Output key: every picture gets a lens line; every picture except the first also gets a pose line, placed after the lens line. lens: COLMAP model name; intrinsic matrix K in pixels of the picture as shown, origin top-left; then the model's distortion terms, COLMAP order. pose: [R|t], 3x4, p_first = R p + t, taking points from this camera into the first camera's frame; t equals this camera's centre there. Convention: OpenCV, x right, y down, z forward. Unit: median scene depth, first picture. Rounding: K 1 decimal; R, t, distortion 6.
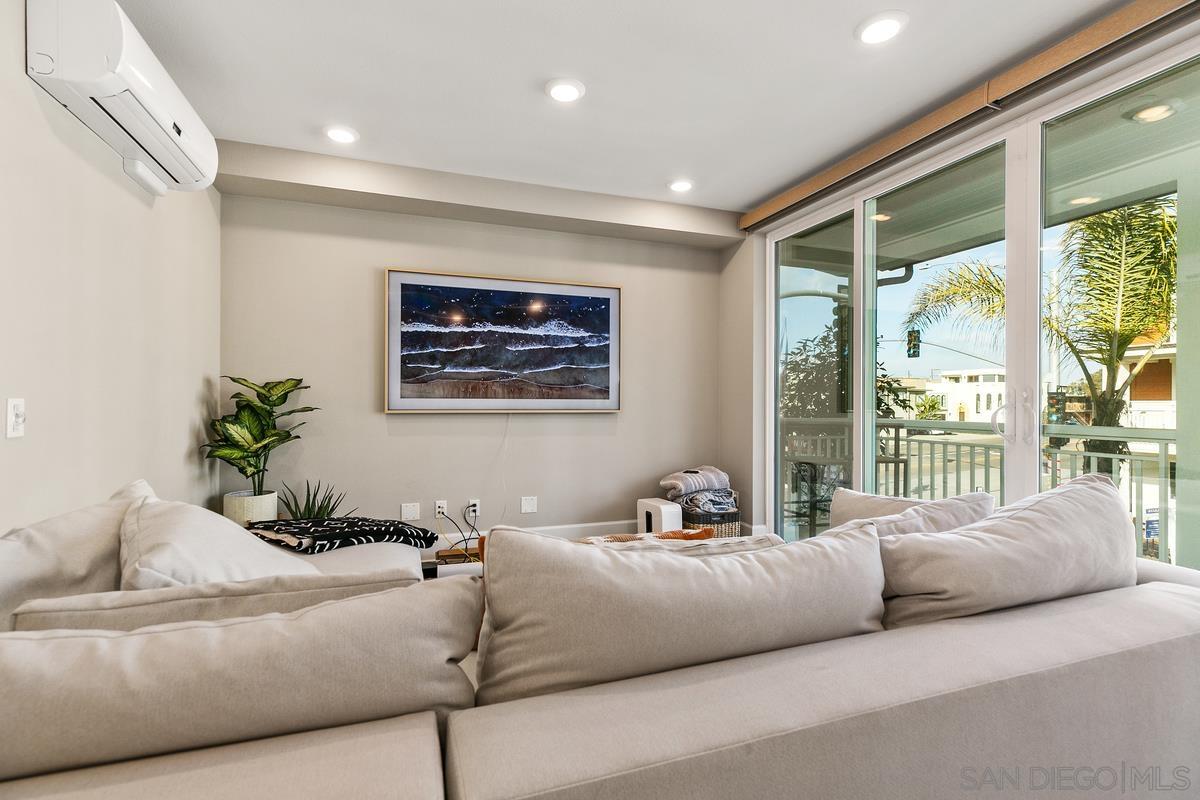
lens RADIAL K [[538.9, 0, 598.1], [0, 538.9, 402.3], [0, 0, 1]] dist [0.014330, 0.001191]
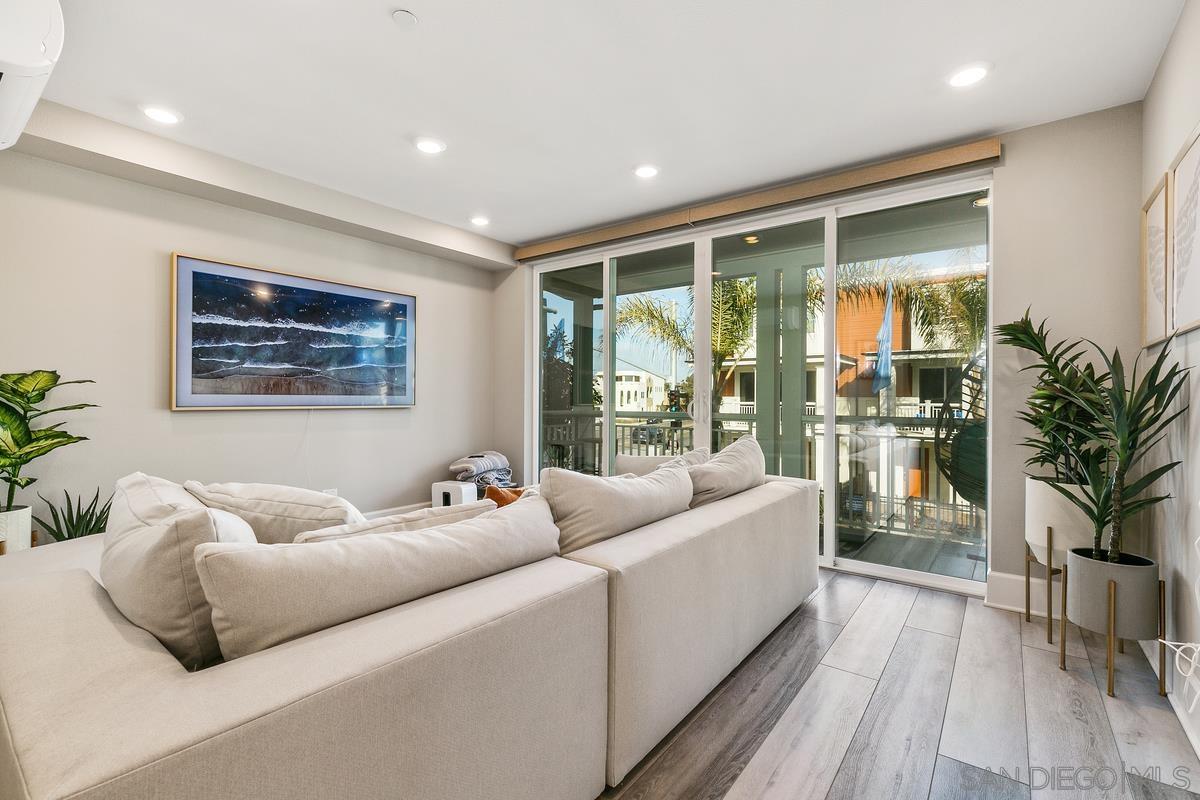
lens RADIAL K [[538.9, 0, 597.6], [0, 538.9, 397.5], [0, 0, 1]] dist [0.014330, 0.001191]
pose [[0.841526, -0.000058, 0.540216, -0.267523], [0.000082, 1.000000, -0.000020, -0.001669], [-0.540216, 0.000061, 0.841526, -0.159667]]
